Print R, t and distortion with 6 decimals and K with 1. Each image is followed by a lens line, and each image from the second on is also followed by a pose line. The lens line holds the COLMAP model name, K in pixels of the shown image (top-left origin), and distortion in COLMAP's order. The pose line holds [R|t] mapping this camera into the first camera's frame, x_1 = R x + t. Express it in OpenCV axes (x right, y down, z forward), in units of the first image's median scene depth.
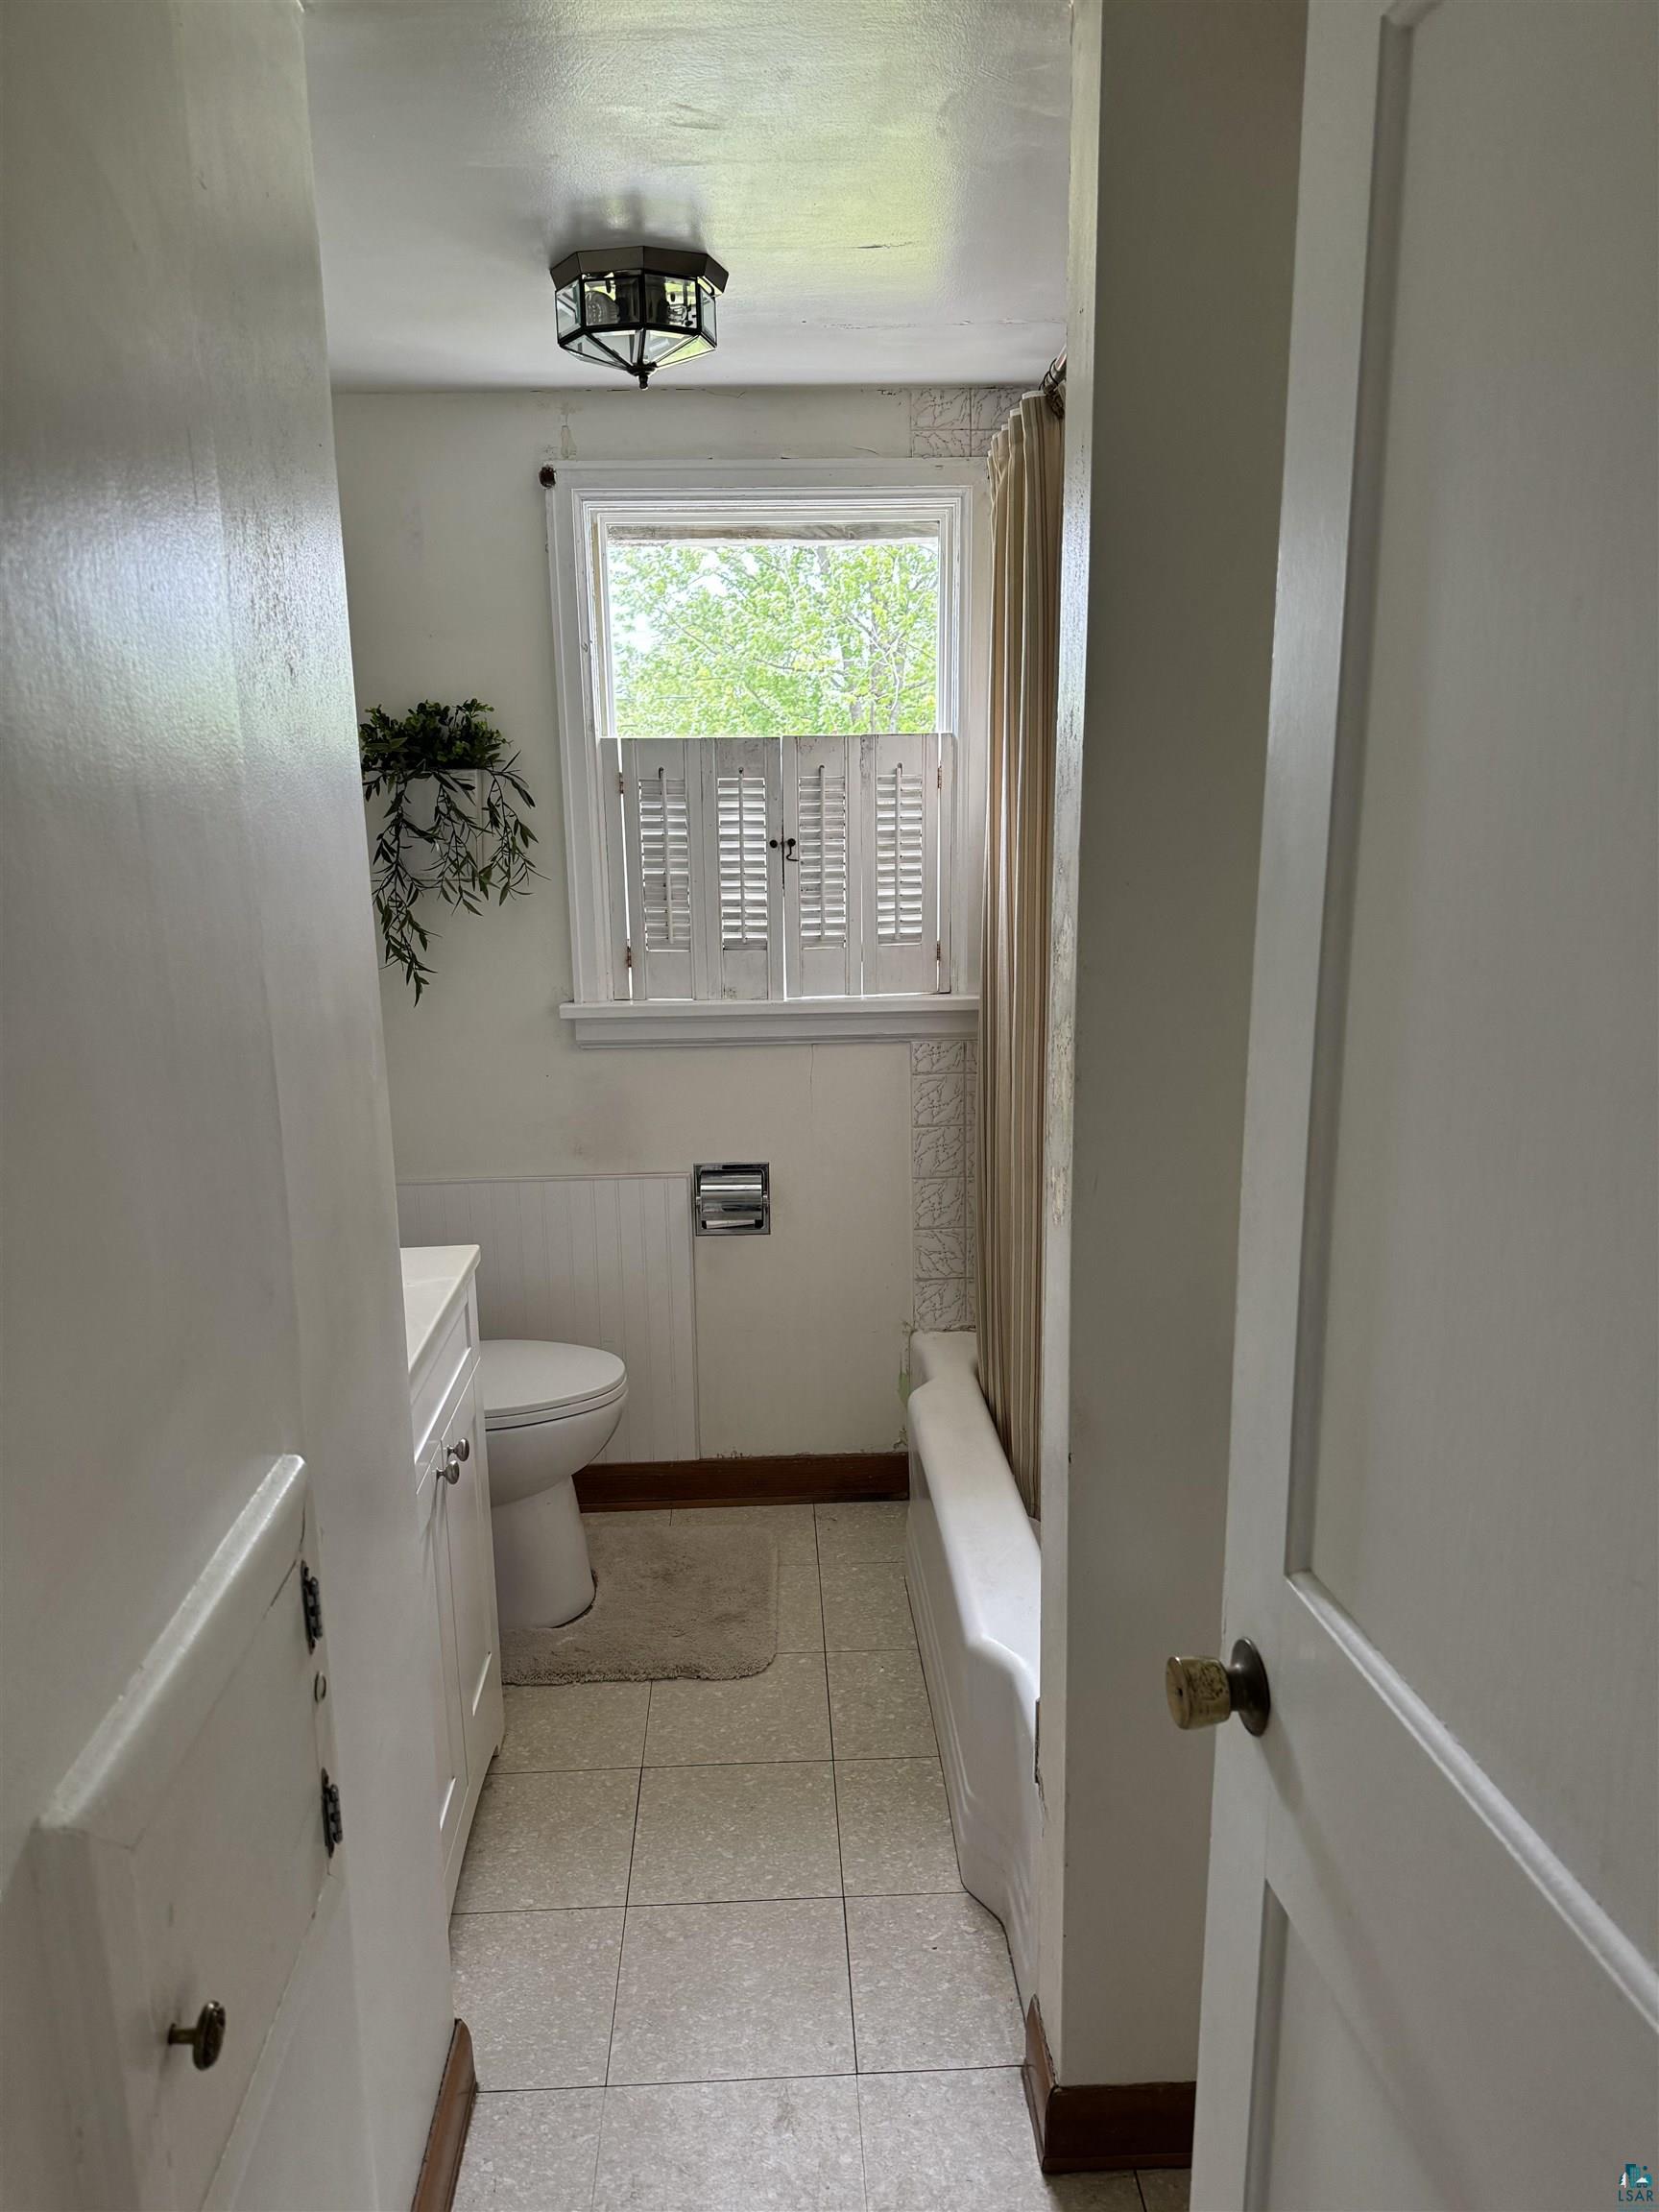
lens RADIAL K [[1572.0, 0, 824.5], [0, 1572.0, 1109.6], [0, 0, 1]] dist [0.064362, -0.073419]
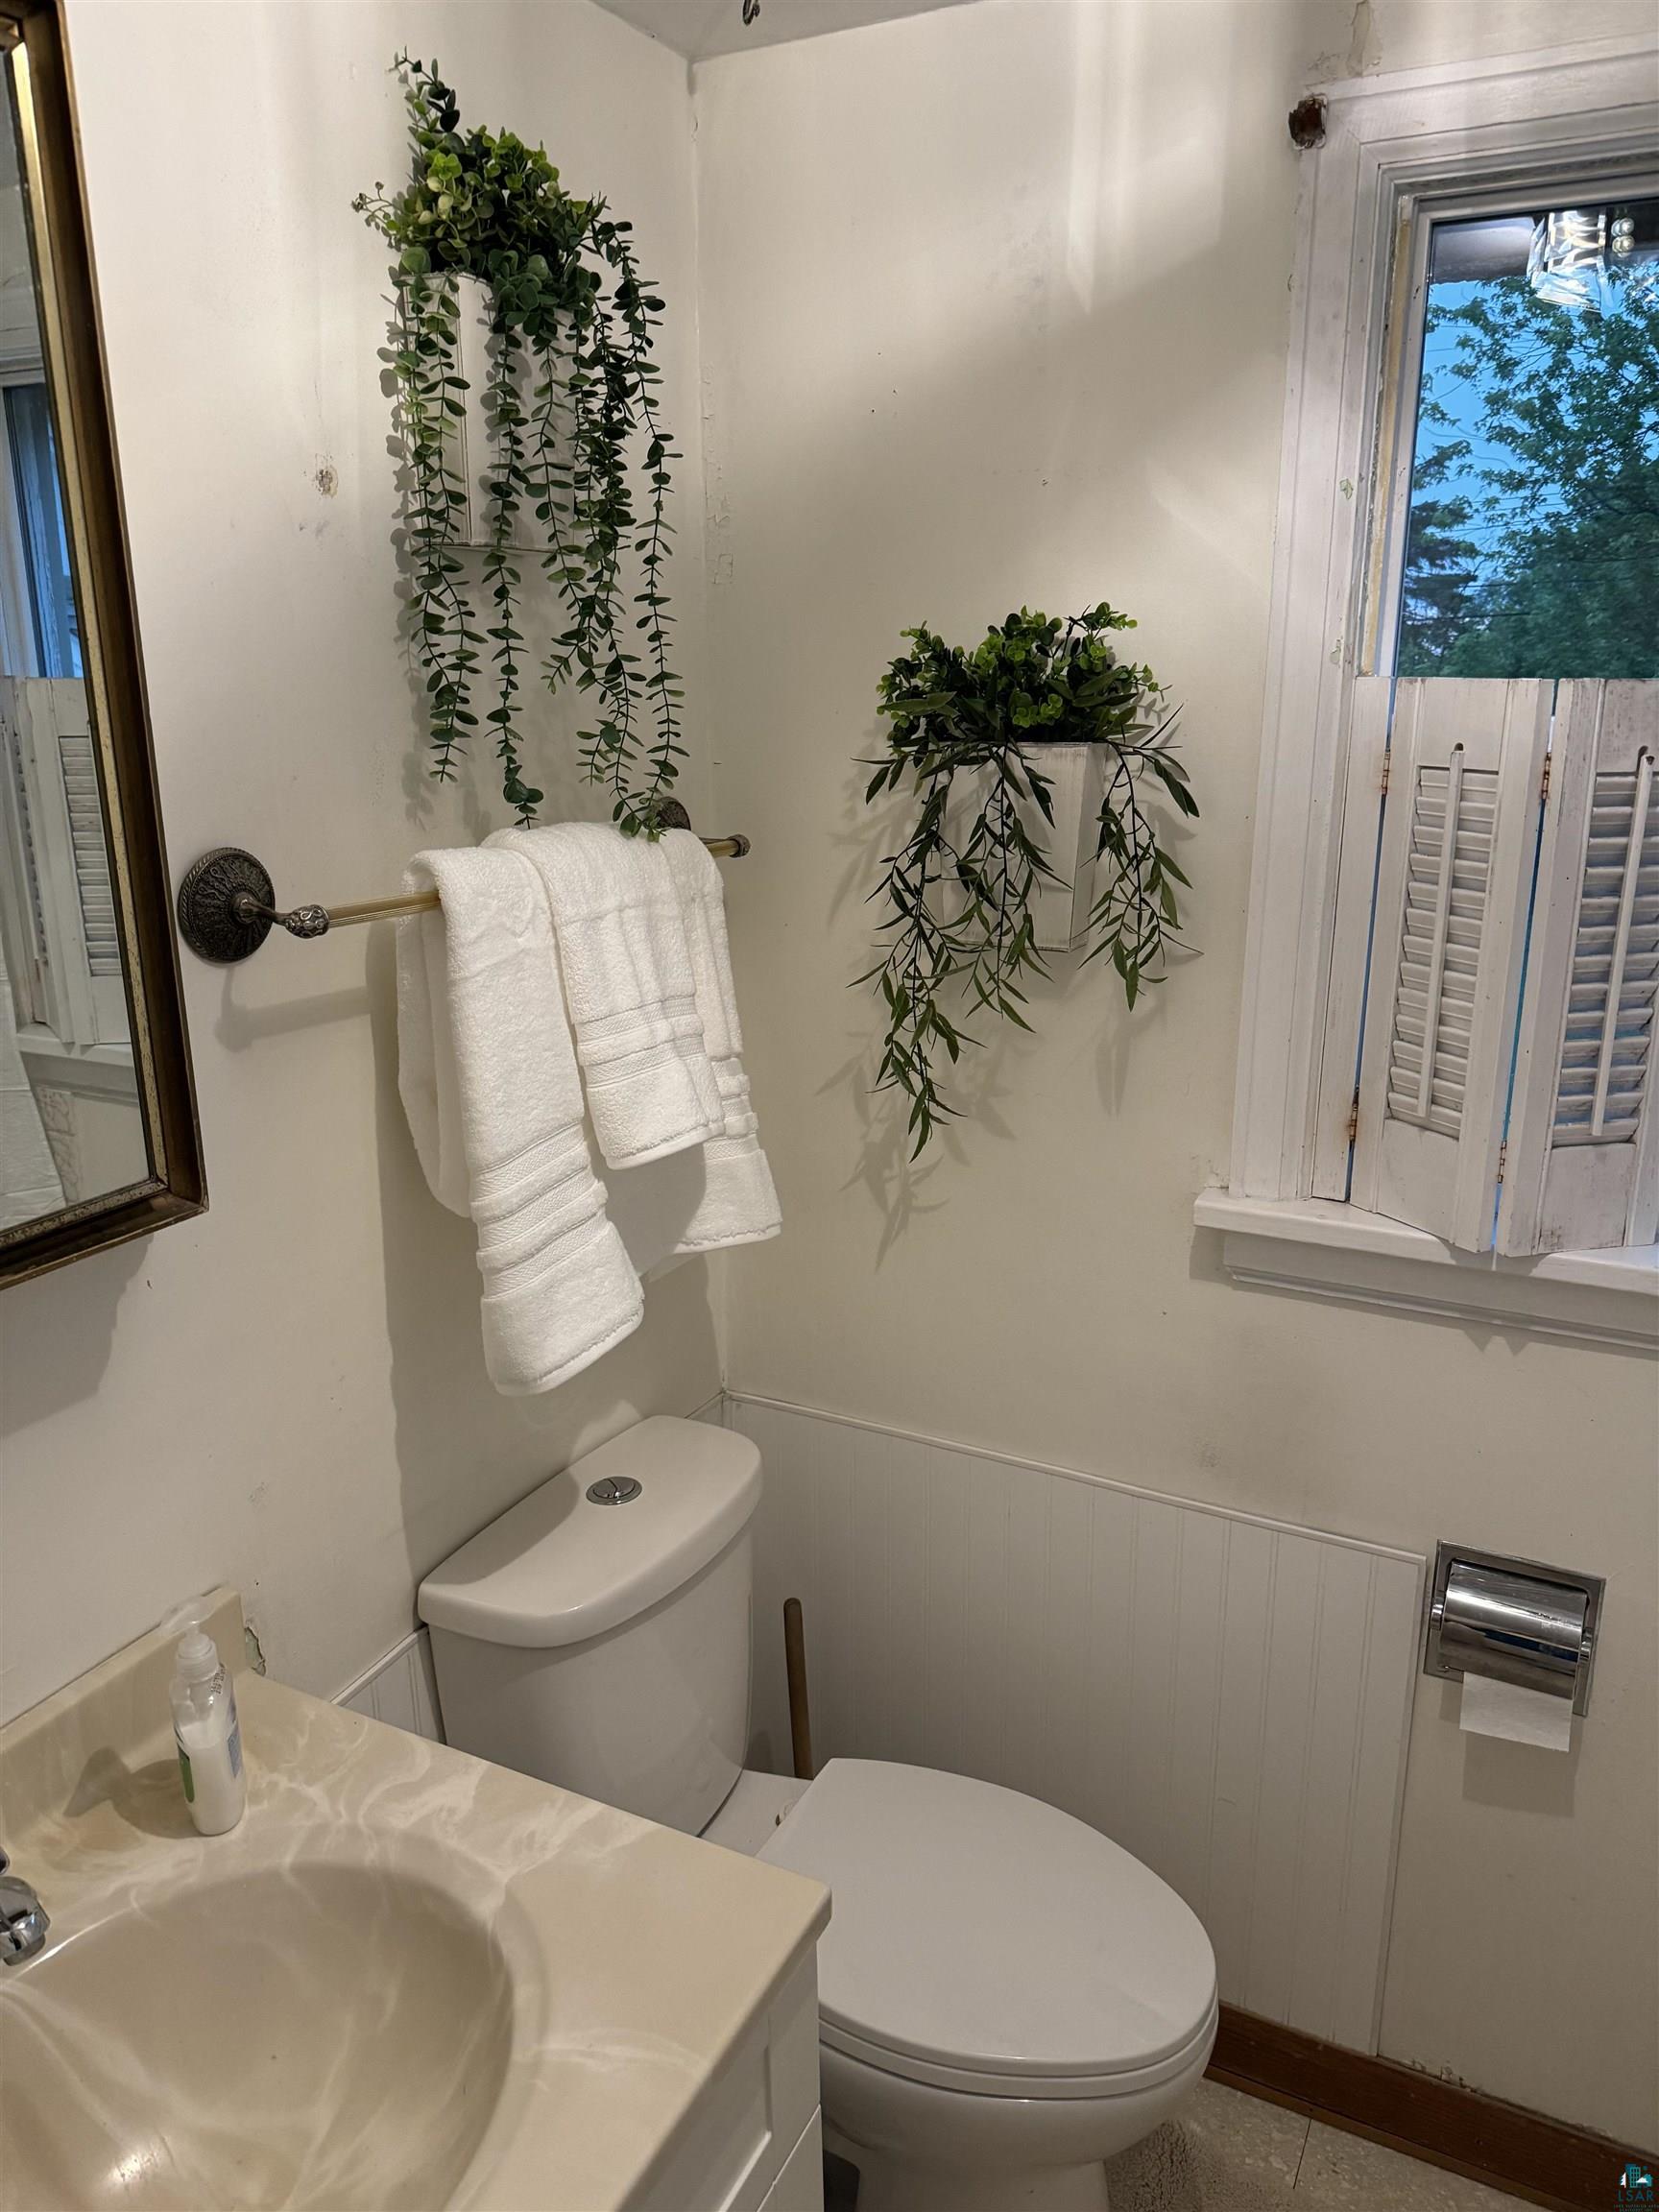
lens RADIAL K [[1572.0, 0, 824.6], [0, 1572.0, 1093.3], [0, 0, 1]] dist [0.064362, -0.073419]
pose [[0.861044, 0.141786, -0.488364, -0.026660], [-0.128114, 0.989851, 0.061502, -0.122028], [0.492127, 0.009610, 0.870470, 0.508197]]
